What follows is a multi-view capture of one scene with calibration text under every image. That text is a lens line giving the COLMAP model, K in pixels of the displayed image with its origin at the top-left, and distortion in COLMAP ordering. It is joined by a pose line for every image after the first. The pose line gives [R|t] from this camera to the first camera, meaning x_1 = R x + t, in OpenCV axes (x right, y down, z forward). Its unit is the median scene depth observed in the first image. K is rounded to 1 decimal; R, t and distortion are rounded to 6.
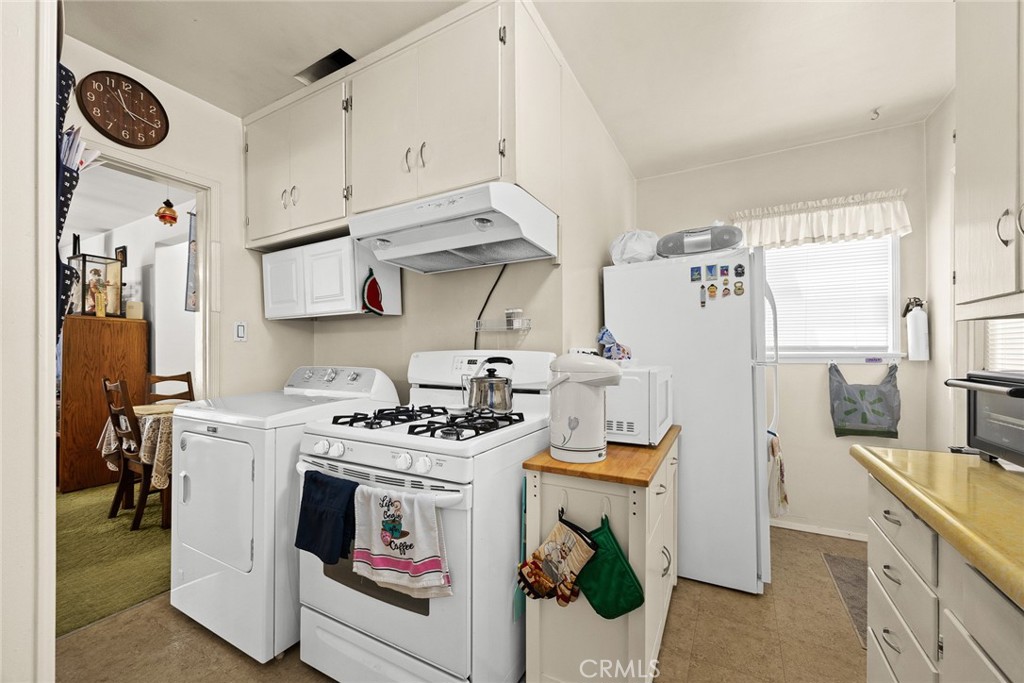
lens RADIAL K [[407.1, 0, 509.1], [0, 407.1, 350.1], [0, 0, 1]] dist [0.000820, 0.000083]
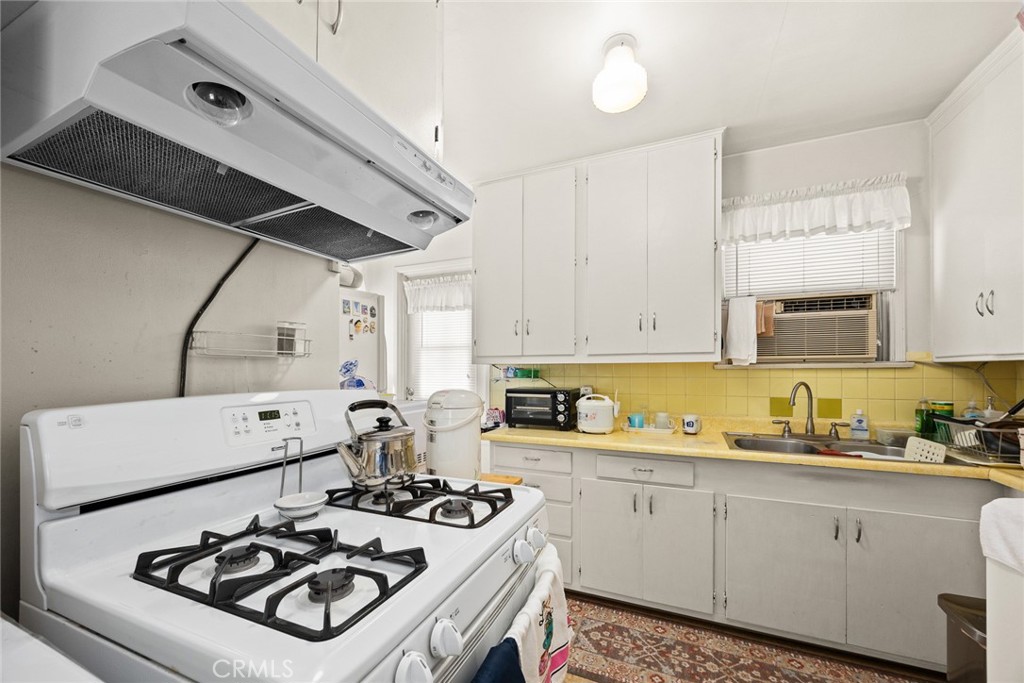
lens RADIAL K [[407.1, 0, 509.1], [0, 407.1, 350.1], [0, 0, 1]] dist [0.000820, 0.000083]
pose [[-0.102018, 0.049683, 0.993541, -0.626354], [-0.005000, 0.998714, -0.050455, -0.028904], [-0.994770, -0.010115, -0.101638, 0.721115]]
